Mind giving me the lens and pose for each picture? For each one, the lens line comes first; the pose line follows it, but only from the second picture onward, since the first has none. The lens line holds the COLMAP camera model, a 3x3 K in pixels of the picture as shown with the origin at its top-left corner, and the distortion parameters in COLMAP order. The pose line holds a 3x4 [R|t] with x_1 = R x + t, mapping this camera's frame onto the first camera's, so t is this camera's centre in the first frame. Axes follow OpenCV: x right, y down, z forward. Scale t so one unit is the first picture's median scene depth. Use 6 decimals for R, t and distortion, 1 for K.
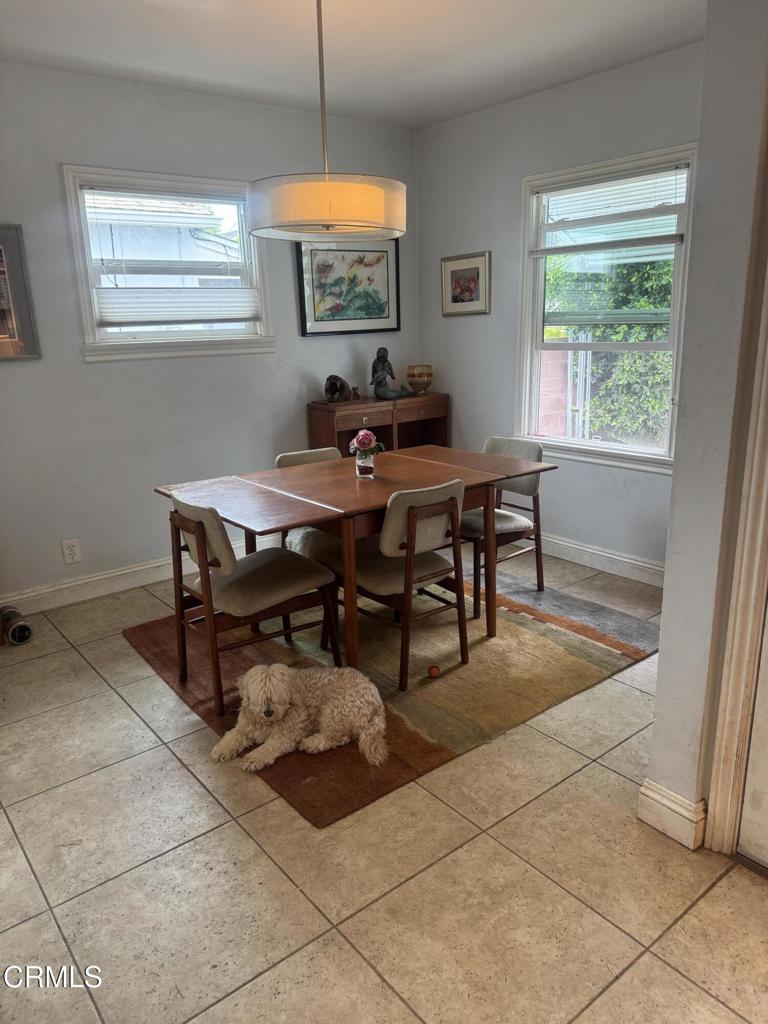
lens RADIAL K [[719.6, 0, 384.0], [0, 719.6, 512.0], [0, 0, 1]] dist [0.111423, -0.187421]
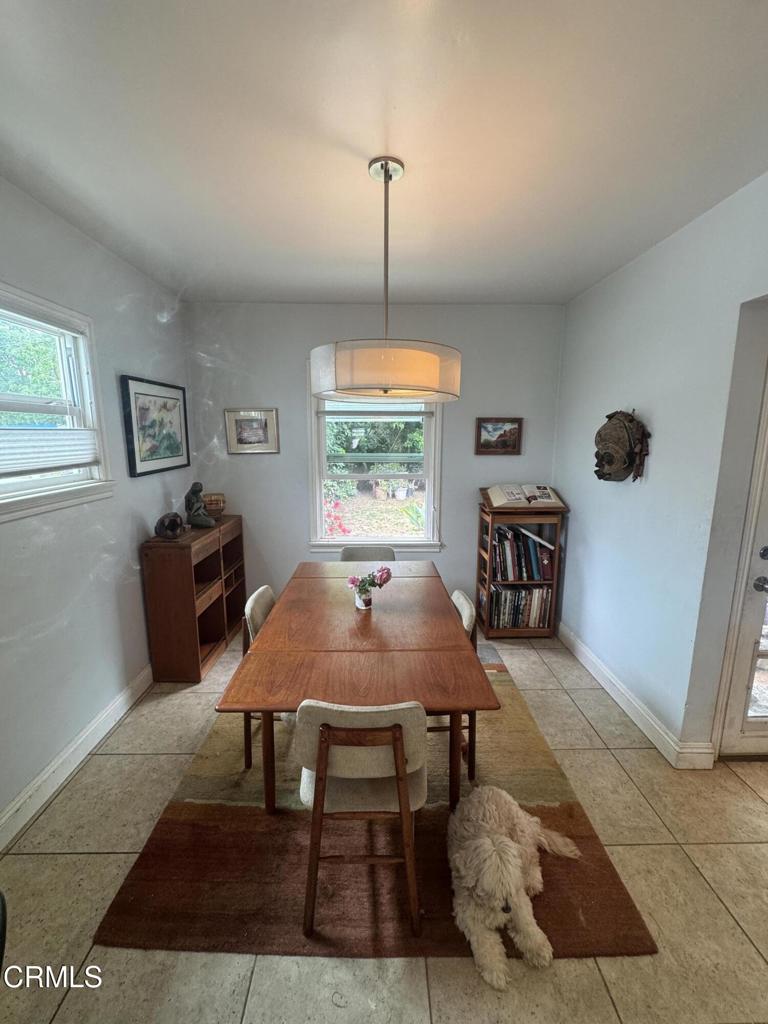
lens RADIAL K [[425.7, 0, 384.0], [0, 425.7, 512.0], [0, 0, 1]] dist [-0.000765, -0.000204]
pose [[0.611823, -0.115039, 0.782585, -0.363816], [0.188082, 0.982150, -0.002668, -0.134357], [-0.768309, 0.148822, 0.622538, 0.399933]]
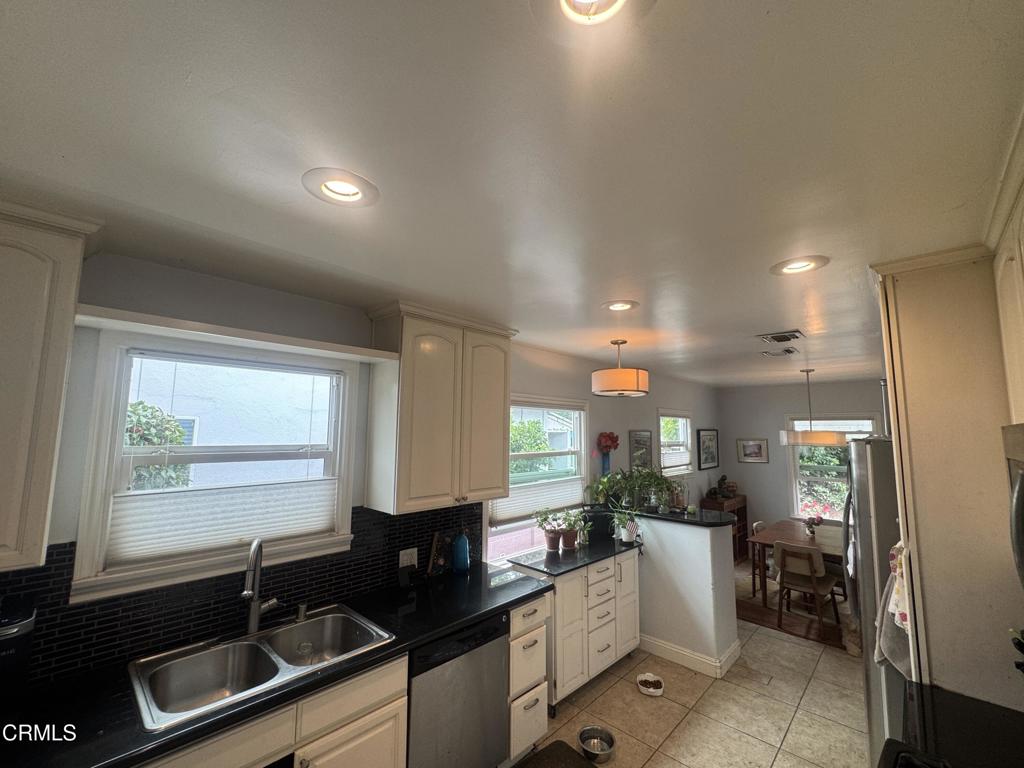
lens RADIAL K [[425.7, 0, 512.0], [0, 425.7, 384.0], [0, 0, 1]] dist [-0.000765, -0.000204]
pose [[0.990745, 0.051571, 0.125561, -0.917459], [-0.001678, 0.929600, -0.368566, 0.006475], [-0.135729, 0.364944, 0.921083, -0.294073]]
